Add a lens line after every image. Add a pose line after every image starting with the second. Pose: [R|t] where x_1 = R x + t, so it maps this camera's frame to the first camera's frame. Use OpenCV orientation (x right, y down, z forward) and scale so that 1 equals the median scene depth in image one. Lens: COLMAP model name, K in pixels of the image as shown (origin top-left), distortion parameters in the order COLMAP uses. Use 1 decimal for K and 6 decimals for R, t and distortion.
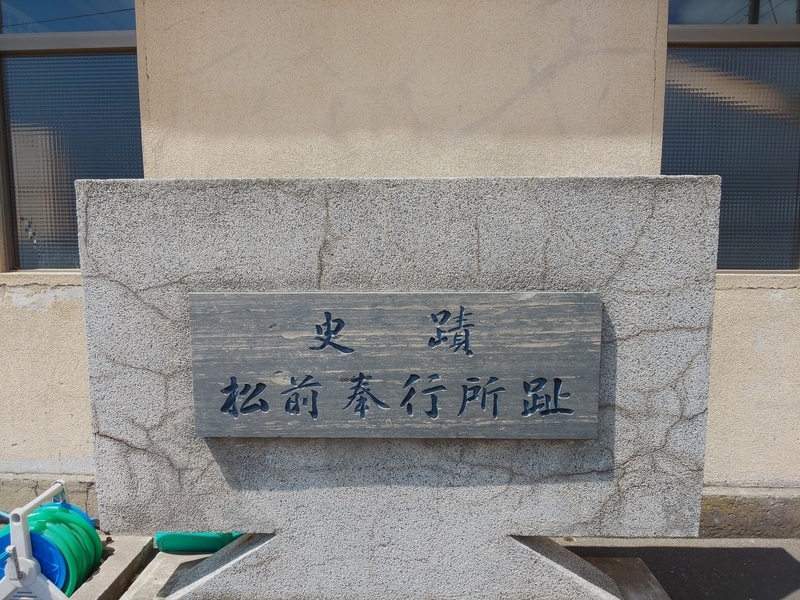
lens RADIAL K [[510.3, 0, 397.6], [0, 510.3, 301.3], [0, 0, 1]] dist [0.009611, -0.019710]
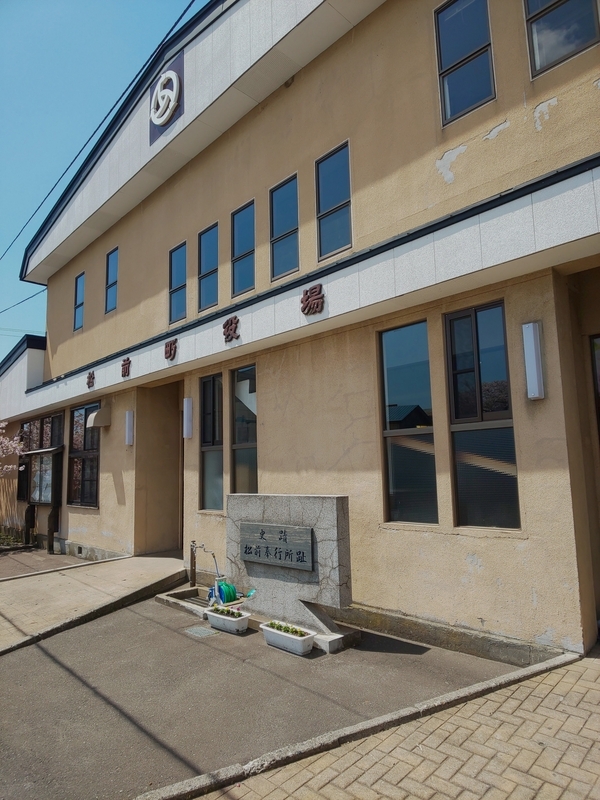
lens RADIAL K [[510.3, 0, 302.2], [0, 510.3, 403.2], [0, 0, 1]] dist [0.009611, -0.019710]
pose [[0.722527, -0.108779, -0.682731, 2.807470], [-0.048139, 0.977231, -0.206646, -0.126963], [0.689665, 0.182173, 0.700839, -1.683937]]
